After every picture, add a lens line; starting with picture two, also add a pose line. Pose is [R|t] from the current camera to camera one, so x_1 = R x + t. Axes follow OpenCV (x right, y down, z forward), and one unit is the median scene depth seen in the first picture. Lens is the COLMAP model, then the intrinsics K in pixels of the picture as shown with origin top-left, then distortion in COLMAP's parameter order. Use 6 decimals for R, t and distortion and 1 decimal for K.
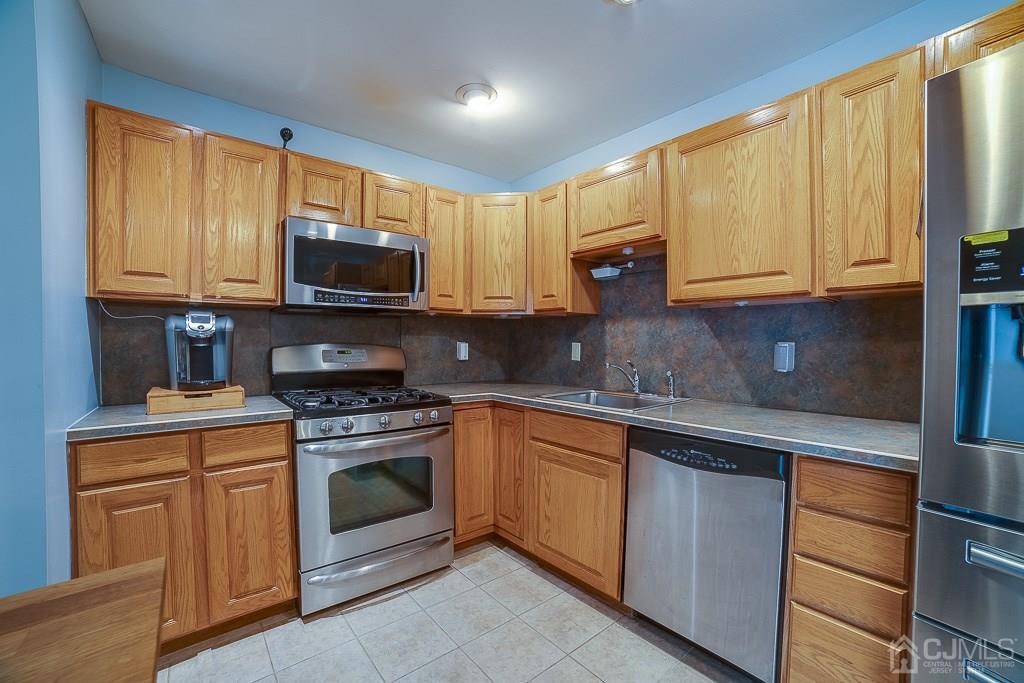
lens RADIAL K [[441.6, 0, 509.5], [0, 441.6, 345.8], [0, 0, 1]] dist [-0.048031, 0.000446]
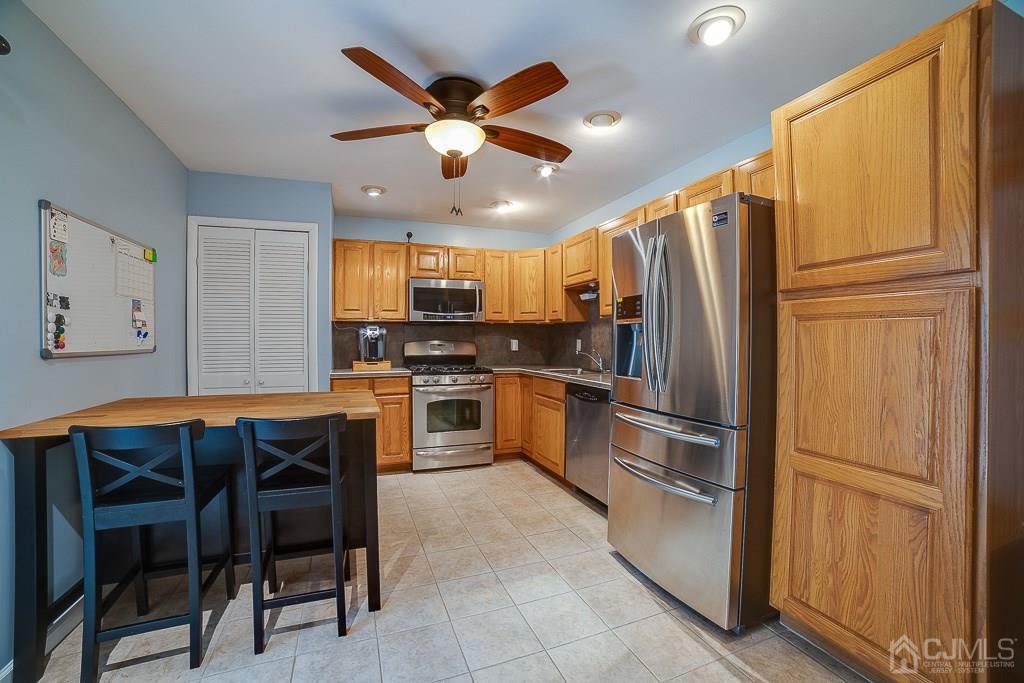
lens RADIAL K [[471.6, 0, 512.0], [0, 471.6, 341.5], [0, 0, 1]] dist [0.000409, -0.000015]
pose [[0.948456, -0.003297, -0.316892, 0.599471], [0.001435, 0.999980, -0.006109, 0.012982], [0.316906, 0.005339, 0.948442, -0.882556]]
